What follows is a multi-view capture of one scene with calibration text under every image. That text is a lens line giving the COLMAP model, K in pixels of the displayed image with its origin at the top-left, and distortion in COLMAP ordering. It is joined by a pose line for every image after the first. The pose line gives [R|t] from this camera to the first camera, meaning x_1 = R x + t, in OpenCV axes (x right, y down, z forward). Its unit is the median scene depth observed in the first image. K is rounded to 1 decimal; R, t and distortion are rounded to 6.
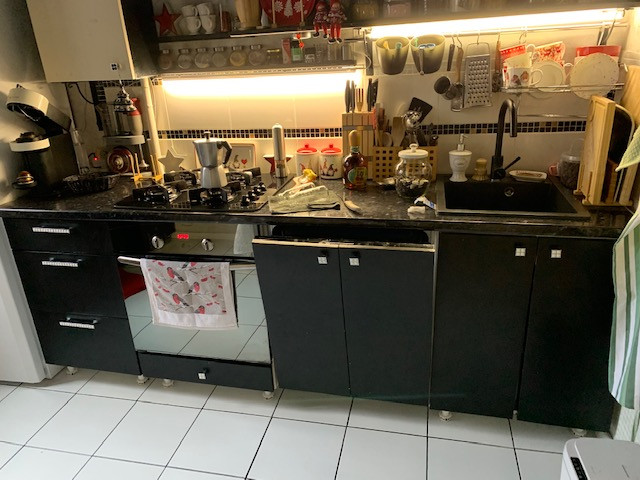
lens RADIAL K [[489.5, 0, 318.2], [0, 489.5, 237.8], [0, 0, 1]] dist [0.068409, -0.066230]
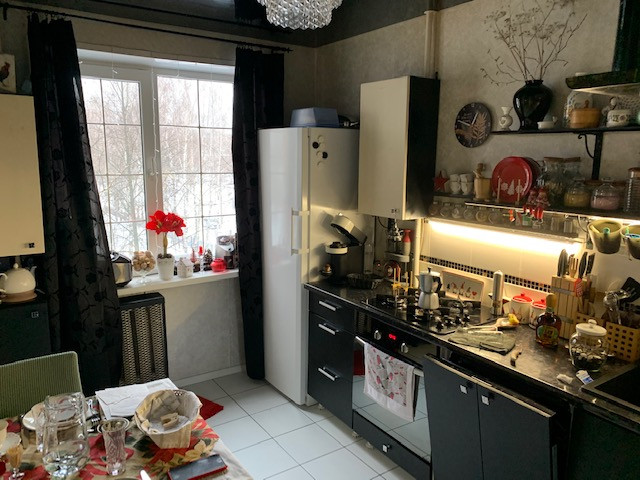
lens RADIAL K [[489.5, 0, 318.2], [0, 489.5, 237.8], [0, 0, 1]] dist [0.068409, -0.066230]
pose [[0.736078, 0.178026, -0.653066, 0.376811], [-0.301266, 0.950132, -0.080554, -0.082412], [0.606158, 0.256040, 0.753004, -0.199168]]
